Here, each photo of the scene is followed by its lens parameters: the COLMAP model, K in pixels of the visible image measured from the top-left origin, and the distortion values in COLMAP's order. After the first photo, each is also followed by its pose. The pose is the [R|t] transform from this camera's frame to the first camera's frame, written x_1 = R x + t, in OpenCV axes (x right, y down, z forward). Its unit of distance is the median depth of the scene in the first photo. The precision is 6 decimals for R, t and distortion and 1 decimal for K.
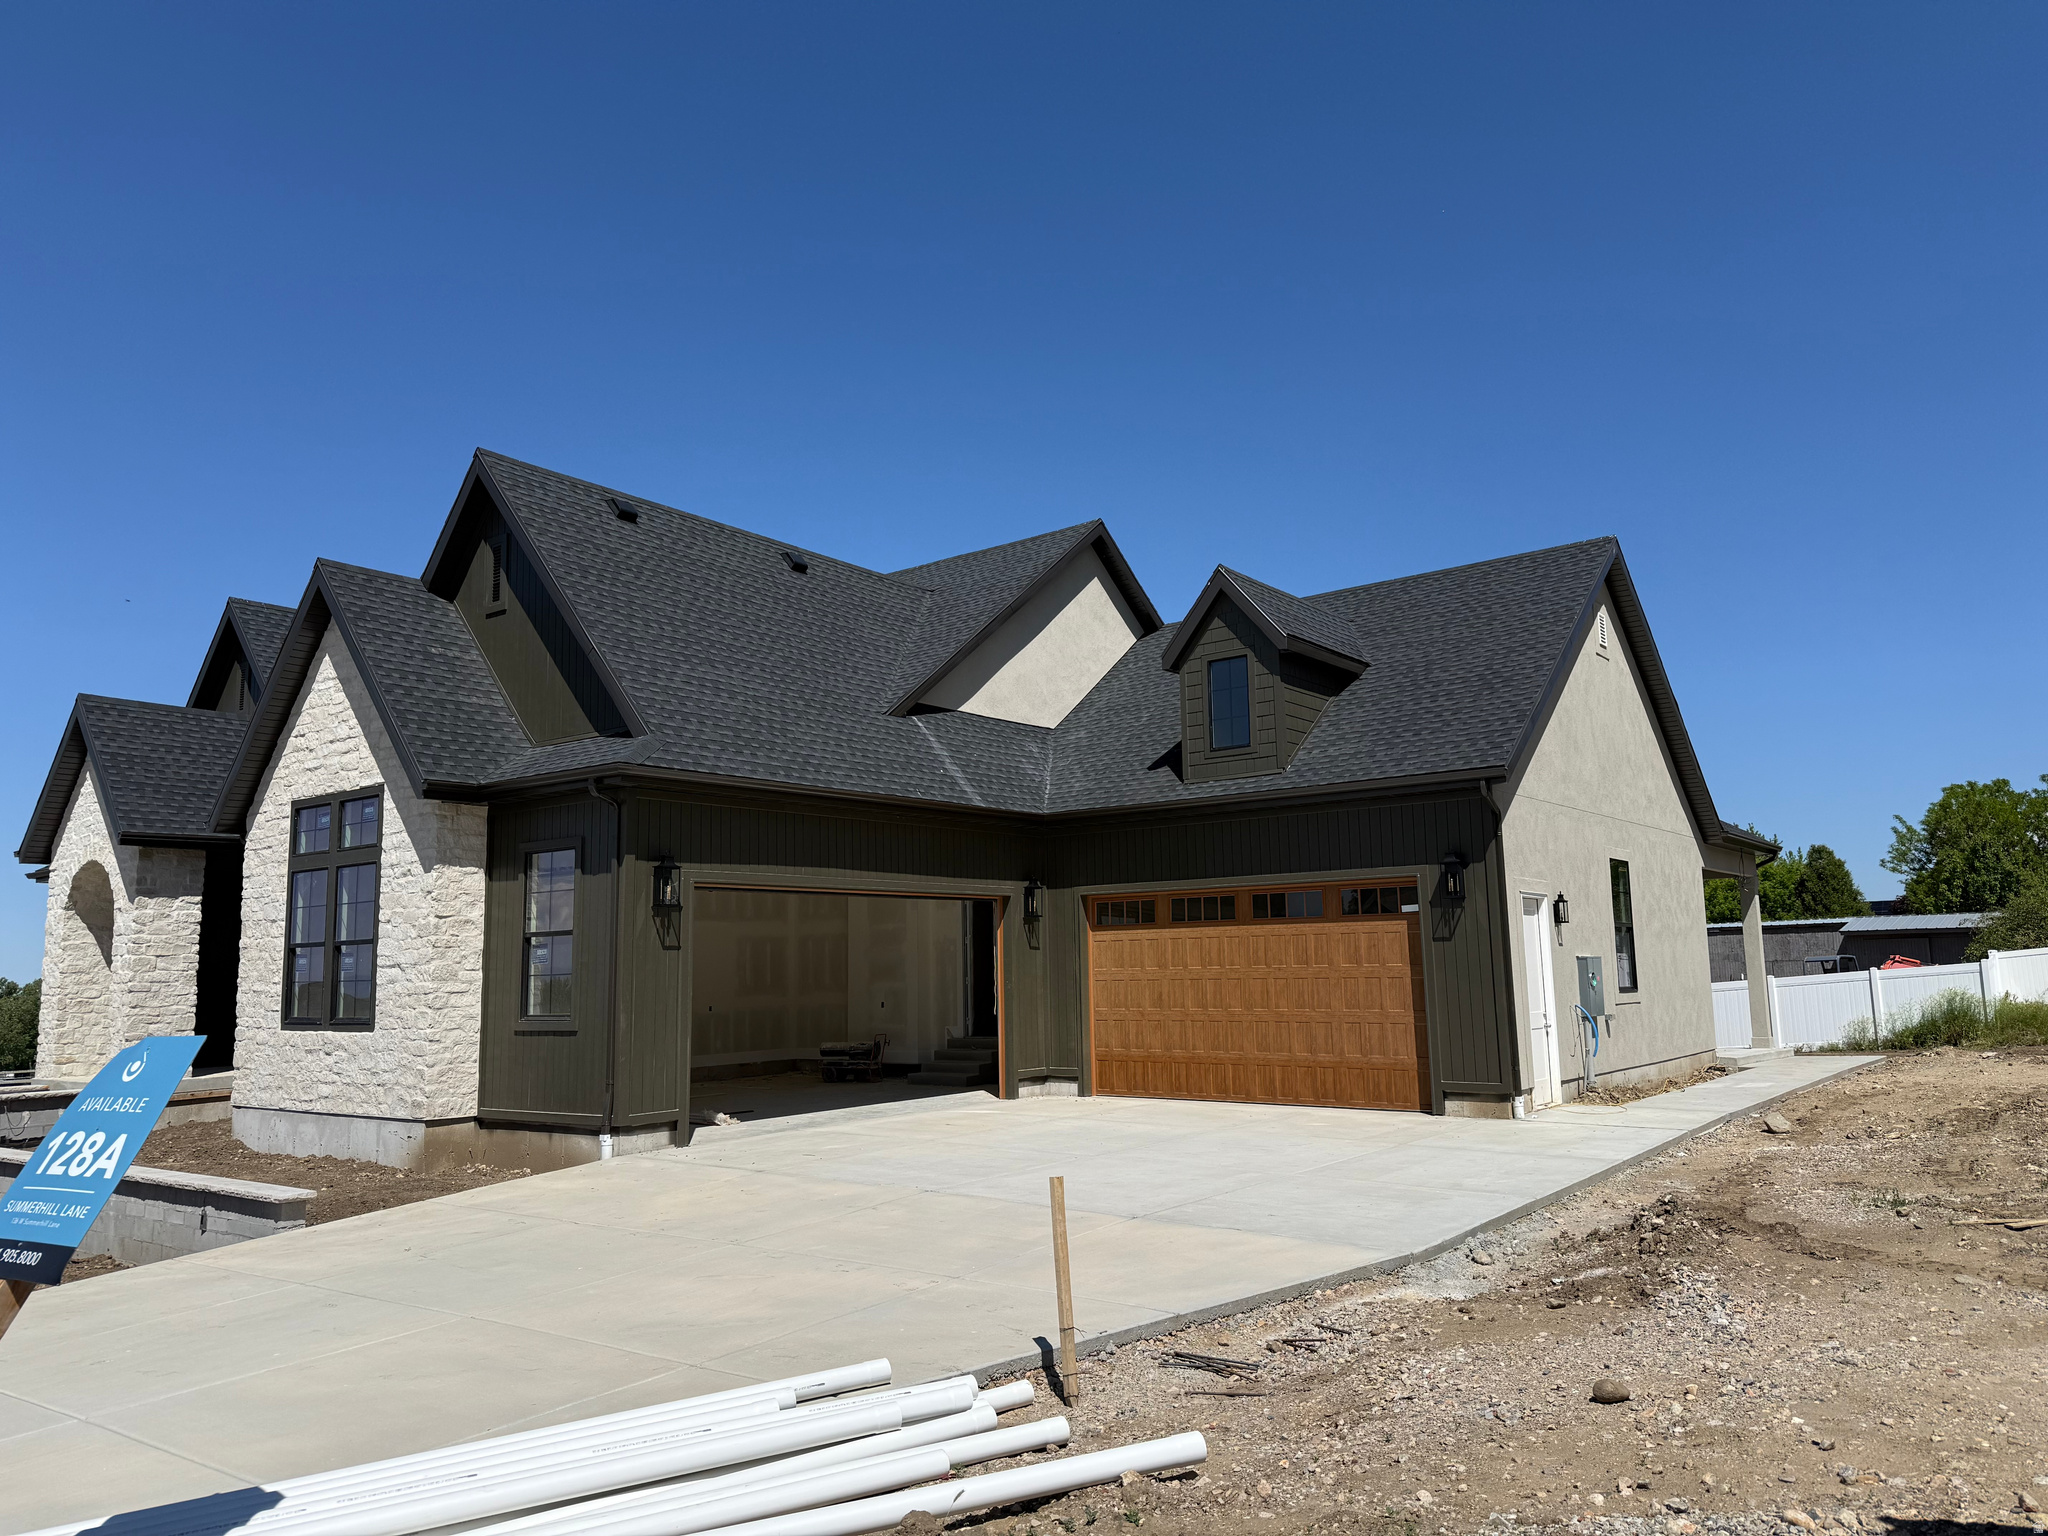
lens RADIAL K [[1405.5, 0, 1025.0], [0, 1405.5, 796.6], [0, 0, 1]] dist [0.129724, -0.167461]
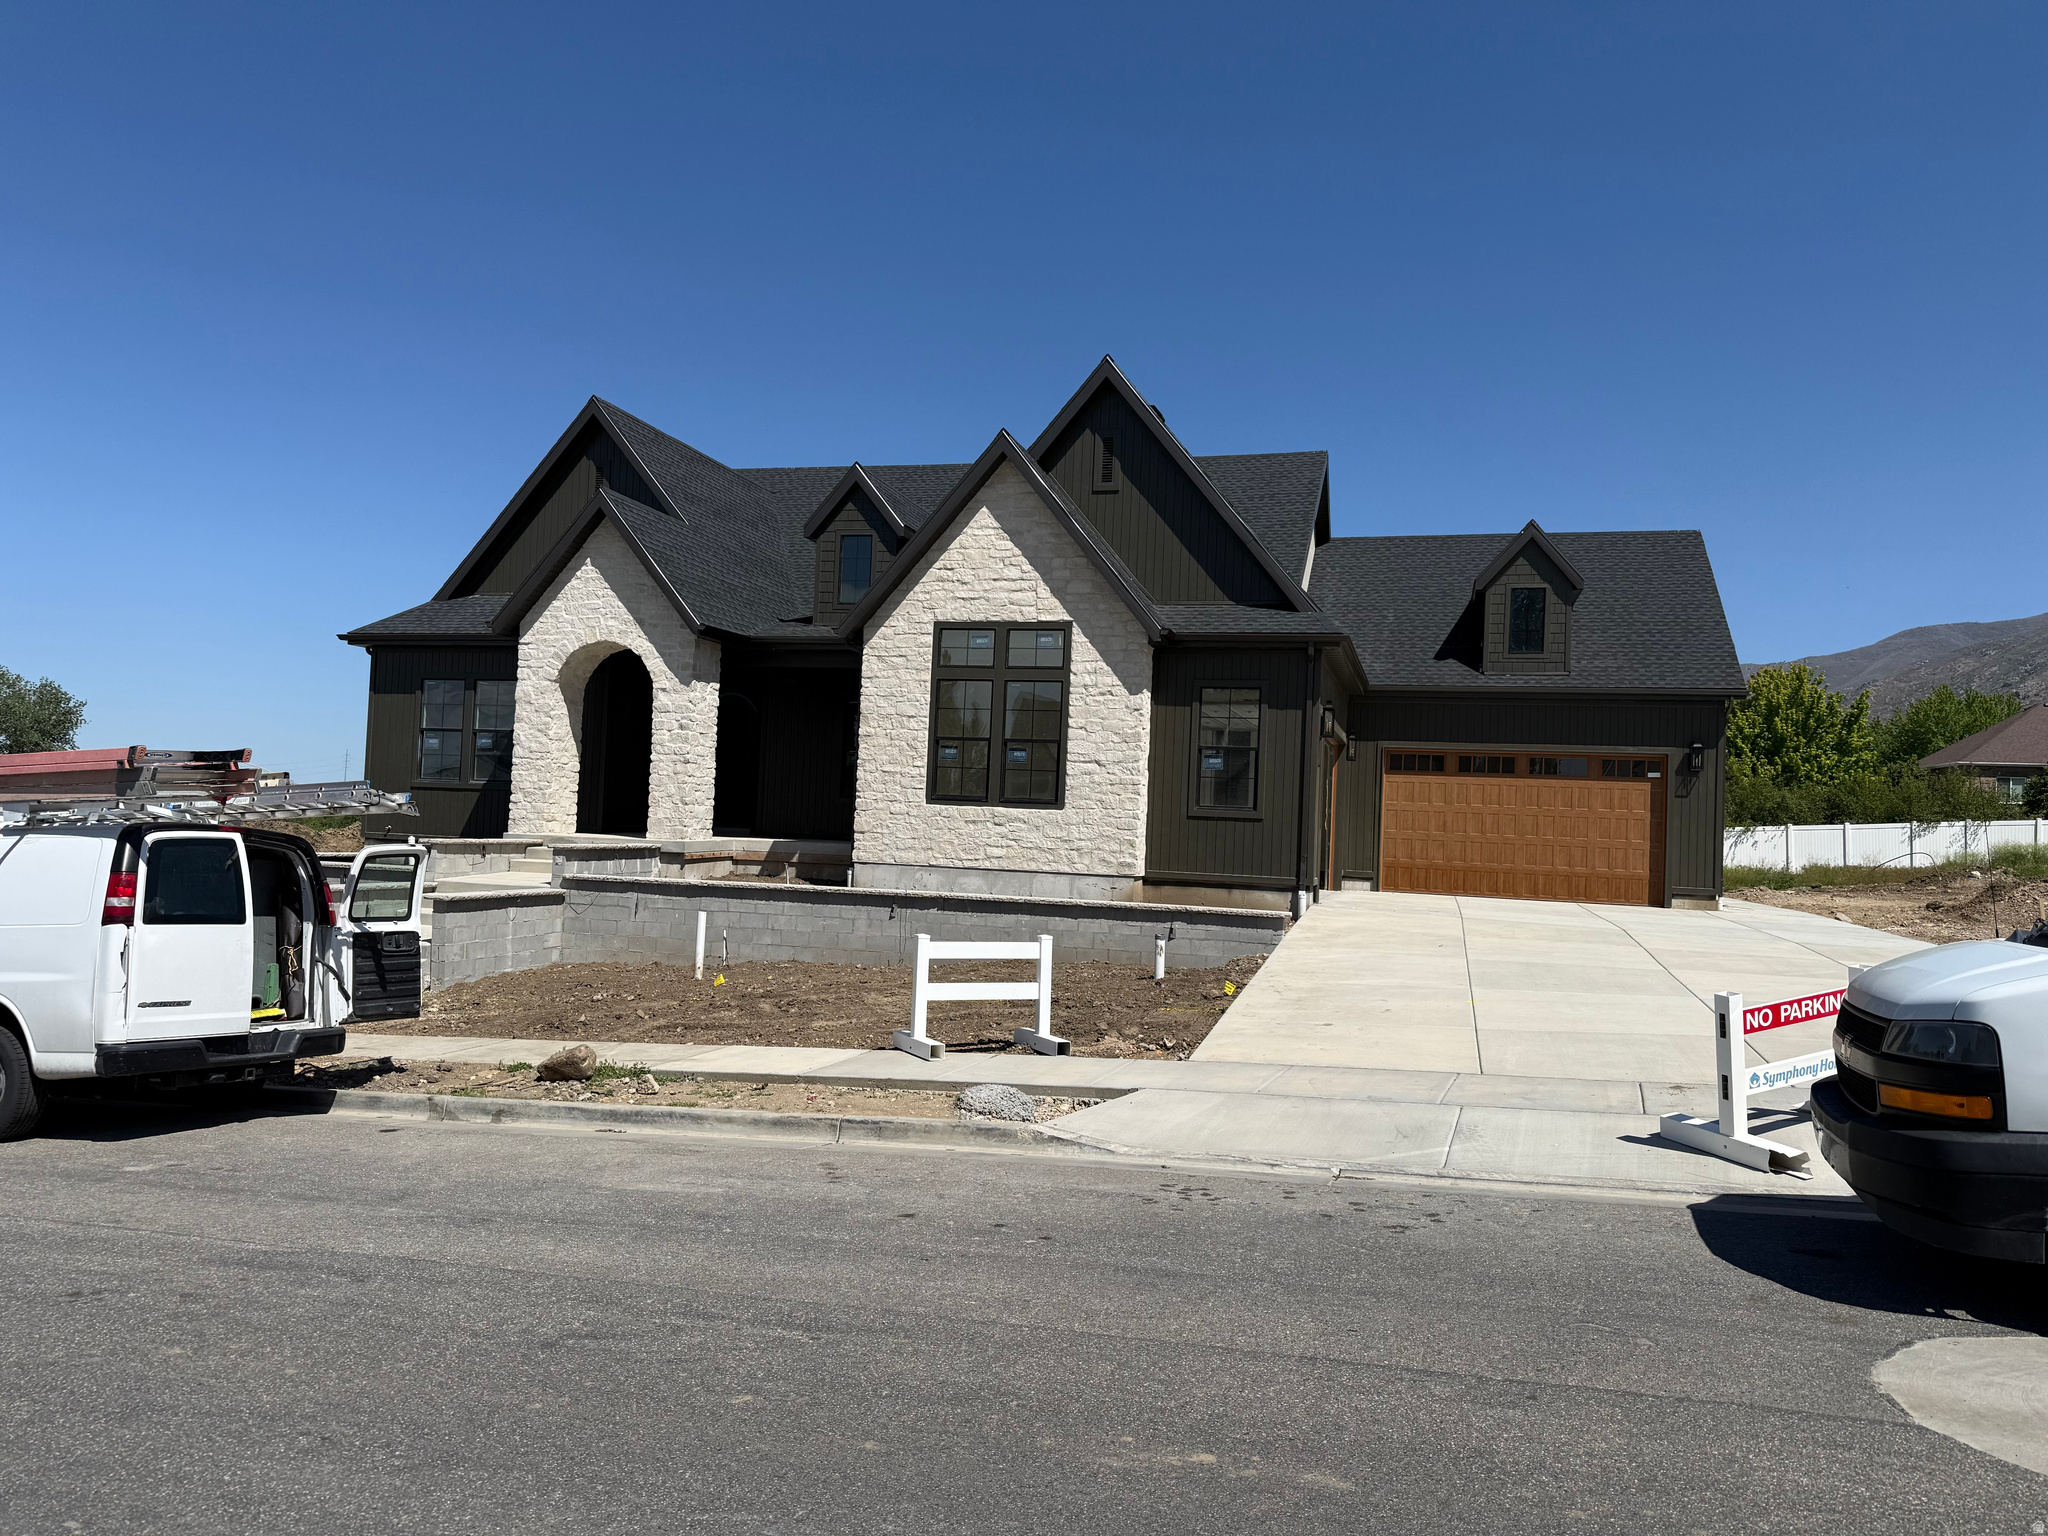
lens RADIAL K [[1422.6, 0, 1010.6], [0, 1422.6, 780.5], [0, 0, 1]] dist [0.121280, -0.179409]
pose [[0.925180, 0.071541, 0.372726, -0.915178], [-0.107329, 0.991304, 0.076140, 0.039421], [-0.364038, -0.110447, 0.924812, -0.176111]]
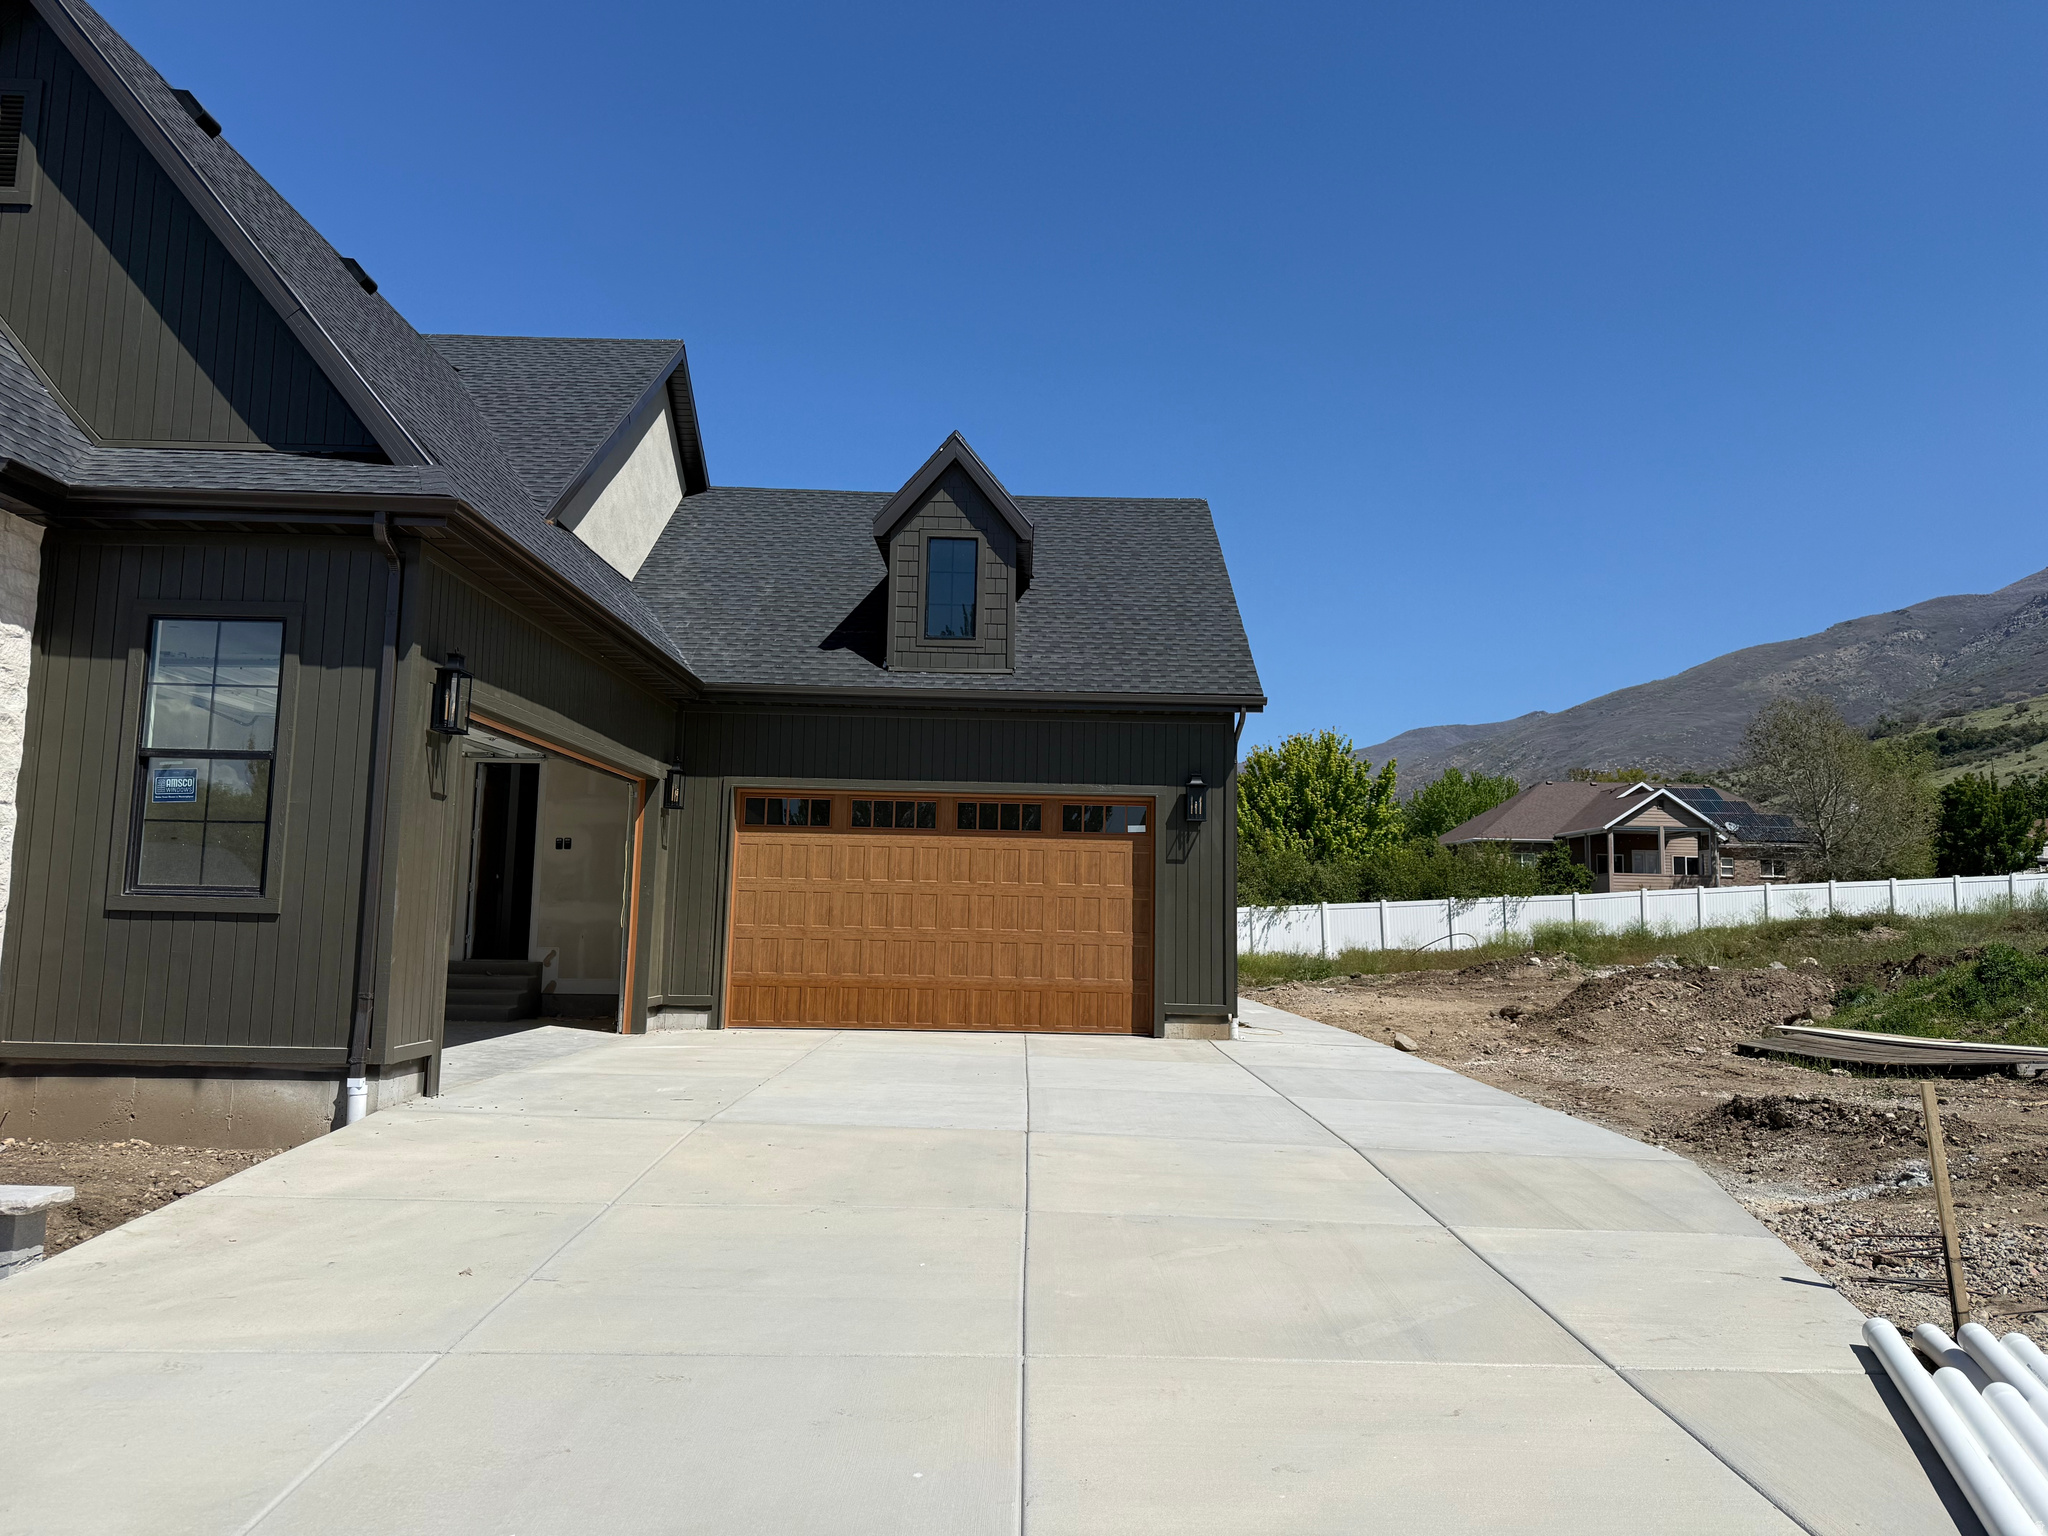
lens RADIAL K [[1422.6, 0, 1010.6], [0, 1422.6, 780.5], [0, 0, 1]] dist [0.121280, -0.179409]
pose [[0.786875, 0.099577, 0.609026, -0.386784], [-0.112711, 0.993486, -0.016811, 0.069988], [-0.606732, -0.055416, 0.792972, 0.268342]]
